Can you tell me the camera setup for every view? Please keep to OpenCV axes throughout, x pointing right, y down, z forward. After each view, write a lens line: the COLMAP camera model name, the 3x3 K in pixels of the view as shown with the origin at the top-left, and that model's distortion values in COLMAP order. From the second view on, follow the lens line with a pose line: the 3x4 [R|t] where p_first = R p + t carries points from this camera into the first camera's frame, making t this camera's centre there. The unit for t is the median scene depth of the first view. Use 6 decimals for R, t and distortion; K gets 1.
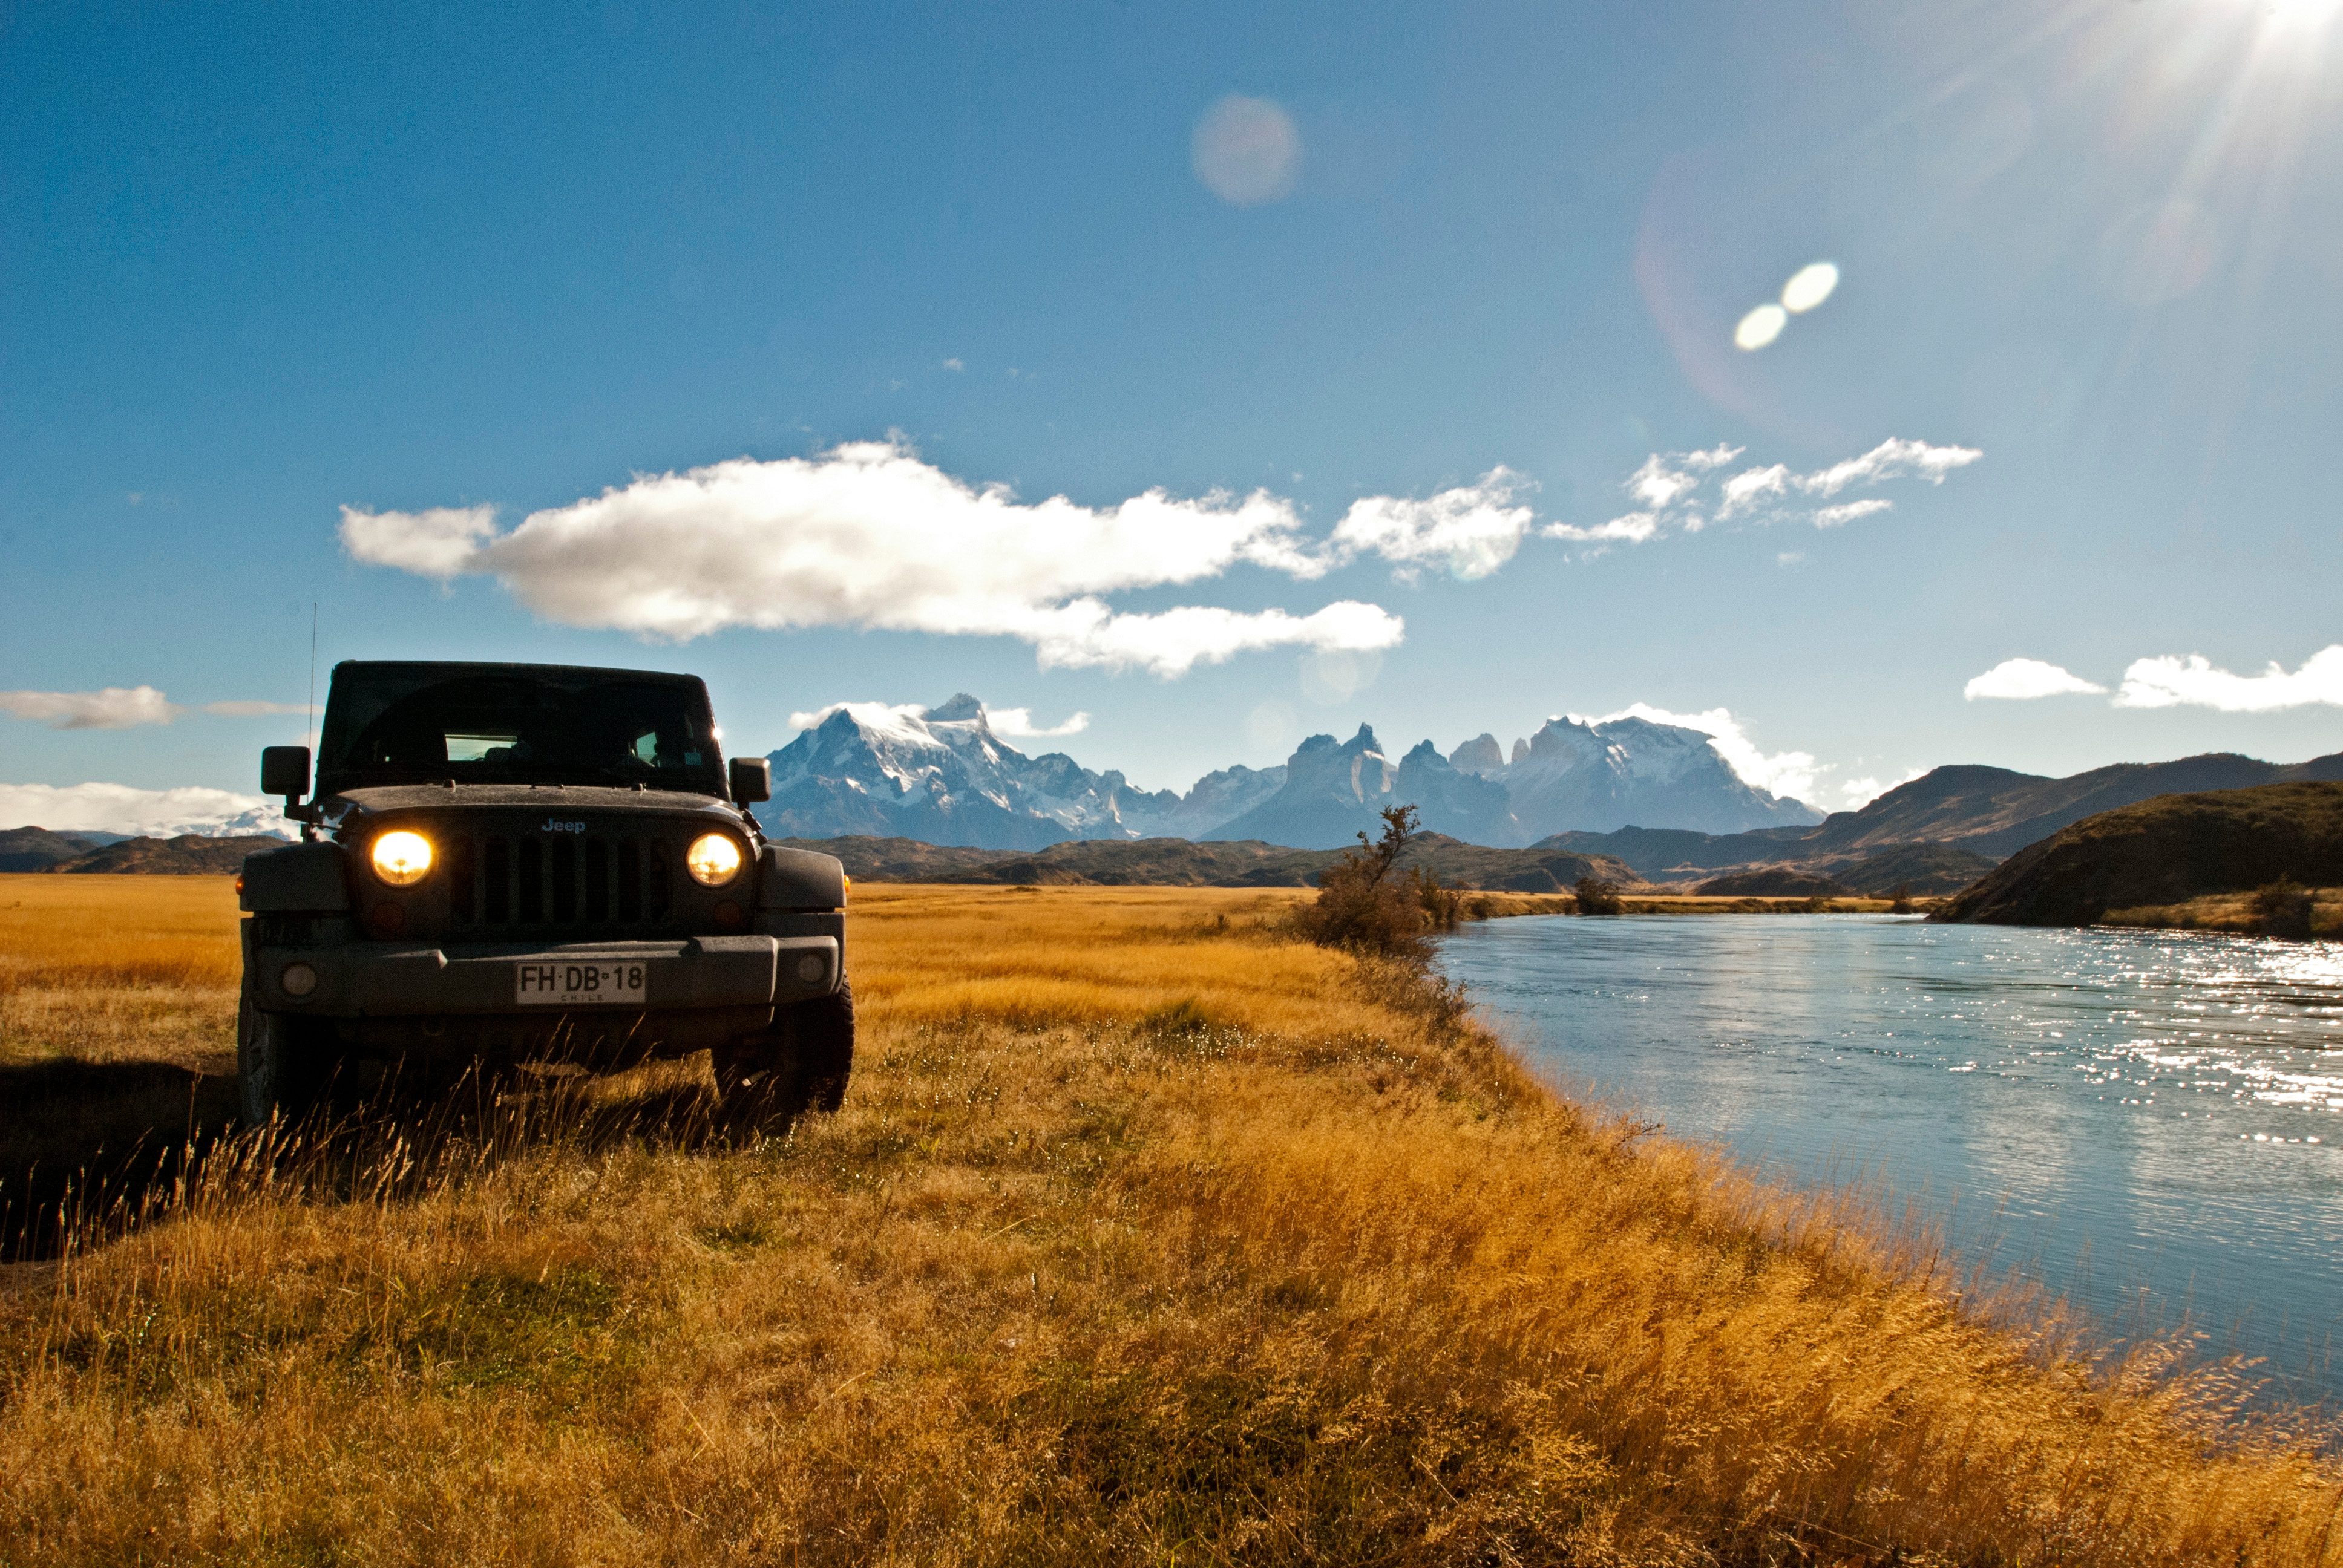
lens RADIAL K [[1717.3, 0, 1171.5], [0, 1717.3, 784.0], [0, 0, 1]] dist [-0.001446, -0.000110]
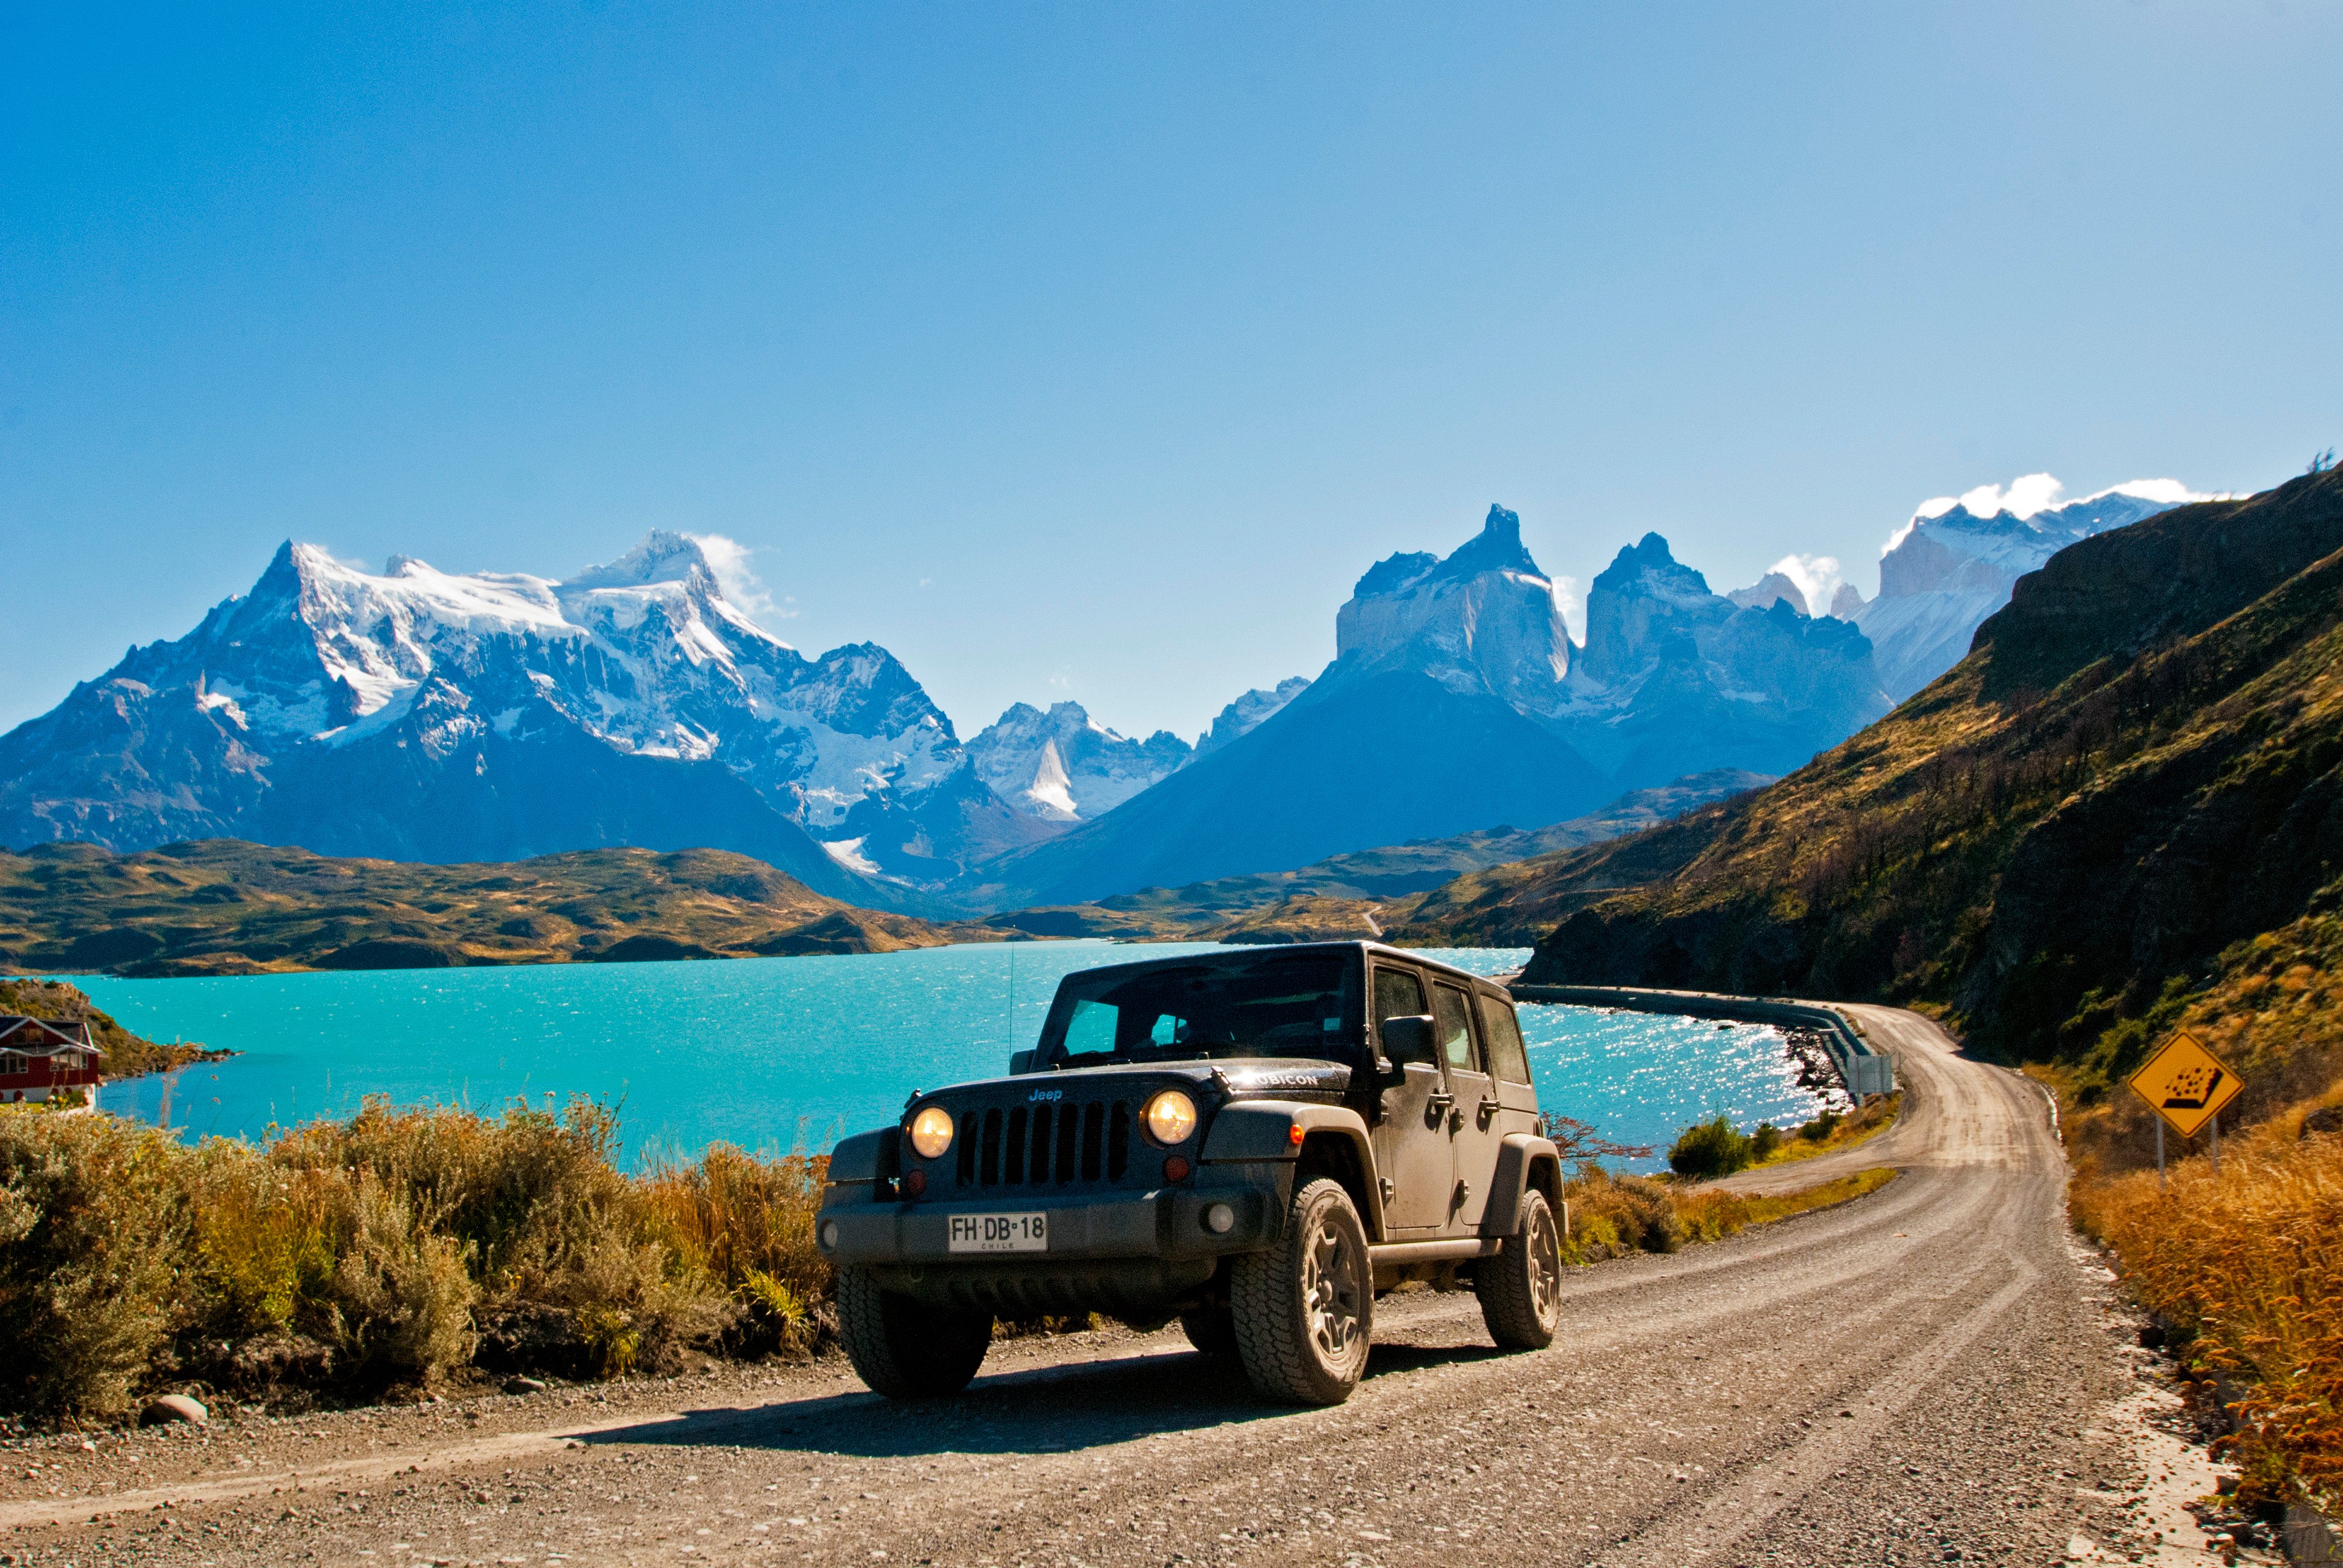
lens RADIAL K [[1910.3, 0, 1171.5], [0, 1910.3, 784.0], [0, 0, 1]] dist [0.008919, 0.002053]
pose [[0.993286, -0.051840, -0.103423, 0.073281], [0.050992, 0.998640, -0.010837, 0.031798], [0.103844, 0.005491, 0.994578, 0.495837]]
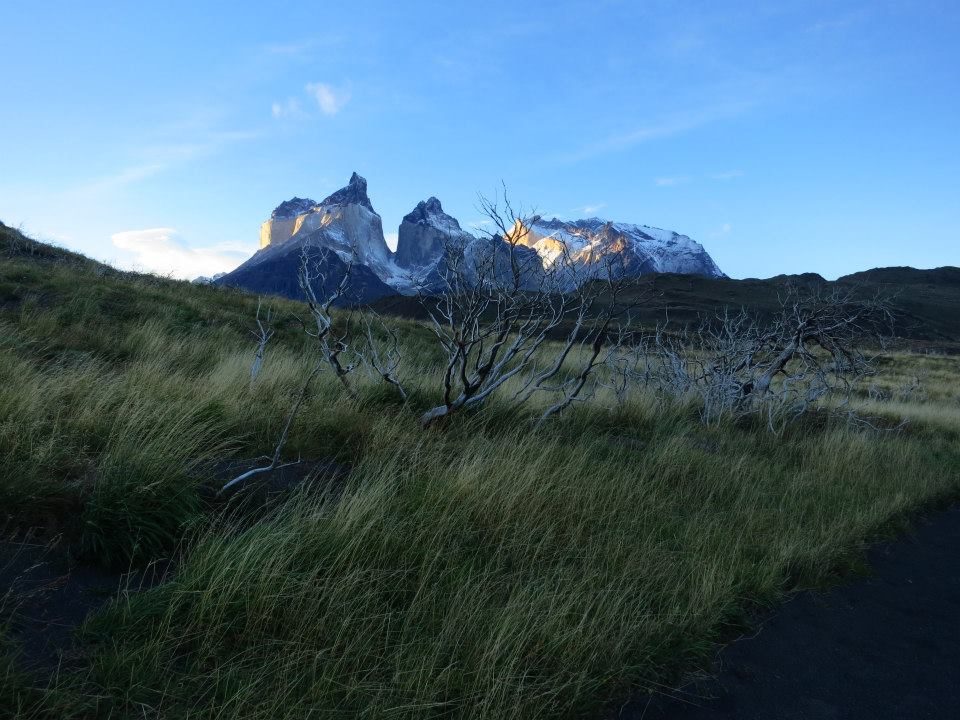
lens RADIAL K [[696.4, 0, 480.0], [0, 696.4, 360.0], [0, 0, 1]] dist [-0.039247, -0.000769]
pose [[0.942249, -0.012009, 0.334699, 0.054120], [0.001992, 0.999540, 0.030257, 0.039439], [-0.334909, -0.027843, 0.941839, 0.635279]]
